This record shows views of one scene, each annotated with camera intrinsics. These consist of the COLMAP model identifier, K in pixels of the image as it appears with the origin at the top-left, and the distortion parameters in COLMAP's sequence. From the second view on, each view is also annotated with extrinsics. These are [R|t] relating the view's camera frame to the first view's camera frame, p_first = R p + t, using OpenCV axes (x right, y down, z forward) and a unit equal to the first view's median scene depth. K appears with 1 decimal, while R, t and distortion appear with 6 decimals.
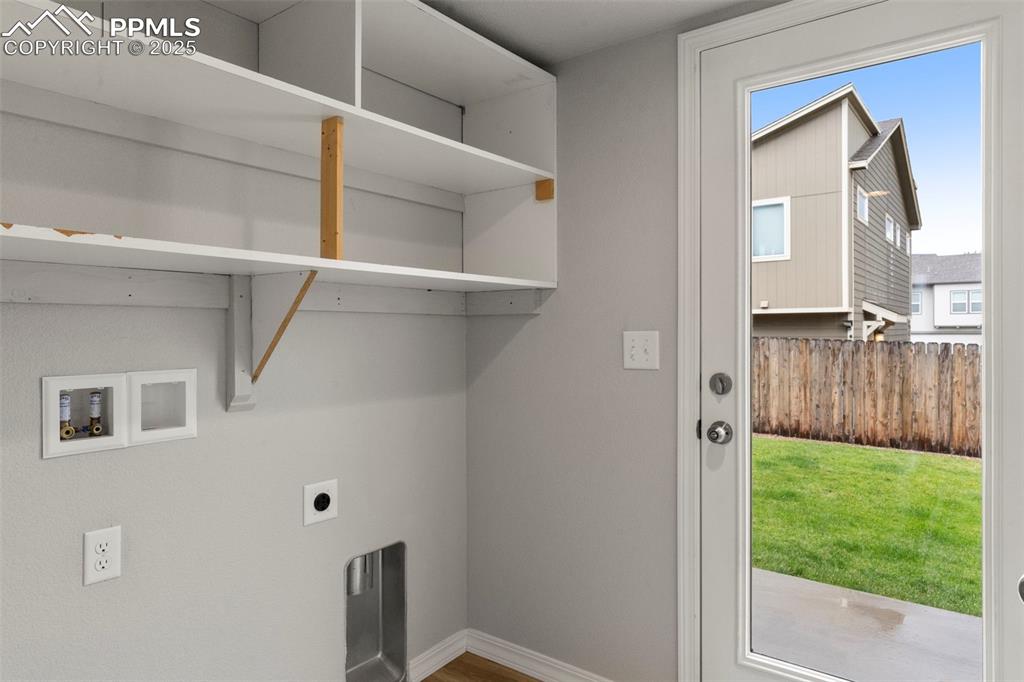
lens RADIAL K [[655.5, 0, 512.0], [0, 655.5, 341.0], [0, 0, 1]] dist [-0.001811, -0.000392]
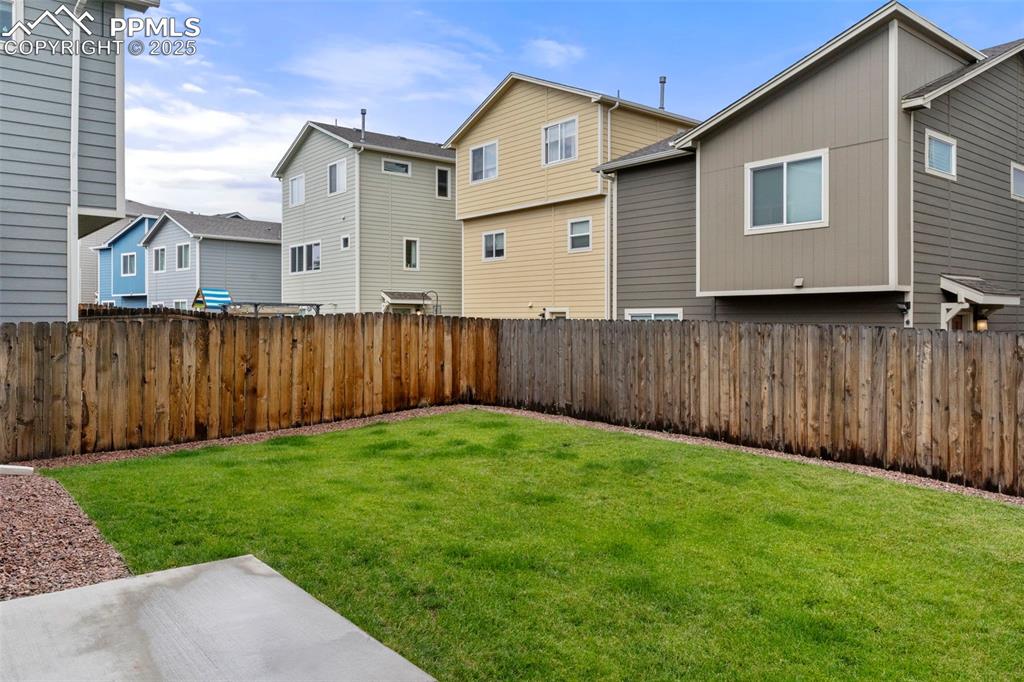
lens RADIAL K [[750.3, 0, 512.5], [0, 750.3, 331.1], [0, 0, 1]] dist [-0.007959, 0.000305]
pose [[0.971652, 0.006165, -0.236337, 0.397897], [-0.006425, 0.999979, -0.000331, 0.010223], [0.236330, 0.001840, 0.971671, 0.025377]]
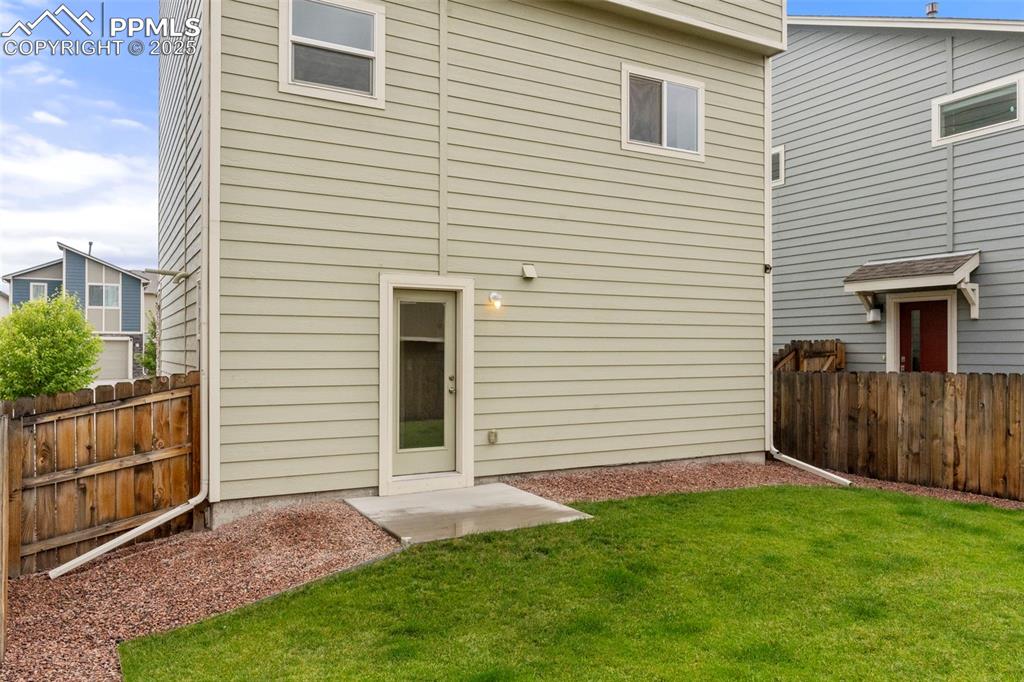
lens RADIAL K [[729.0, 0, 512.0], [0, 729.0, 341.0], [0, 0, 1]] dist [-0.002053, 0.000288]
pose [[-0.408156, -0.012420, -0.912828, 0.831159], [-0.020463, 0.999781, -0.004453, -0.024594], [0.912683, 0.016862, -0.408320, 0.629576]]
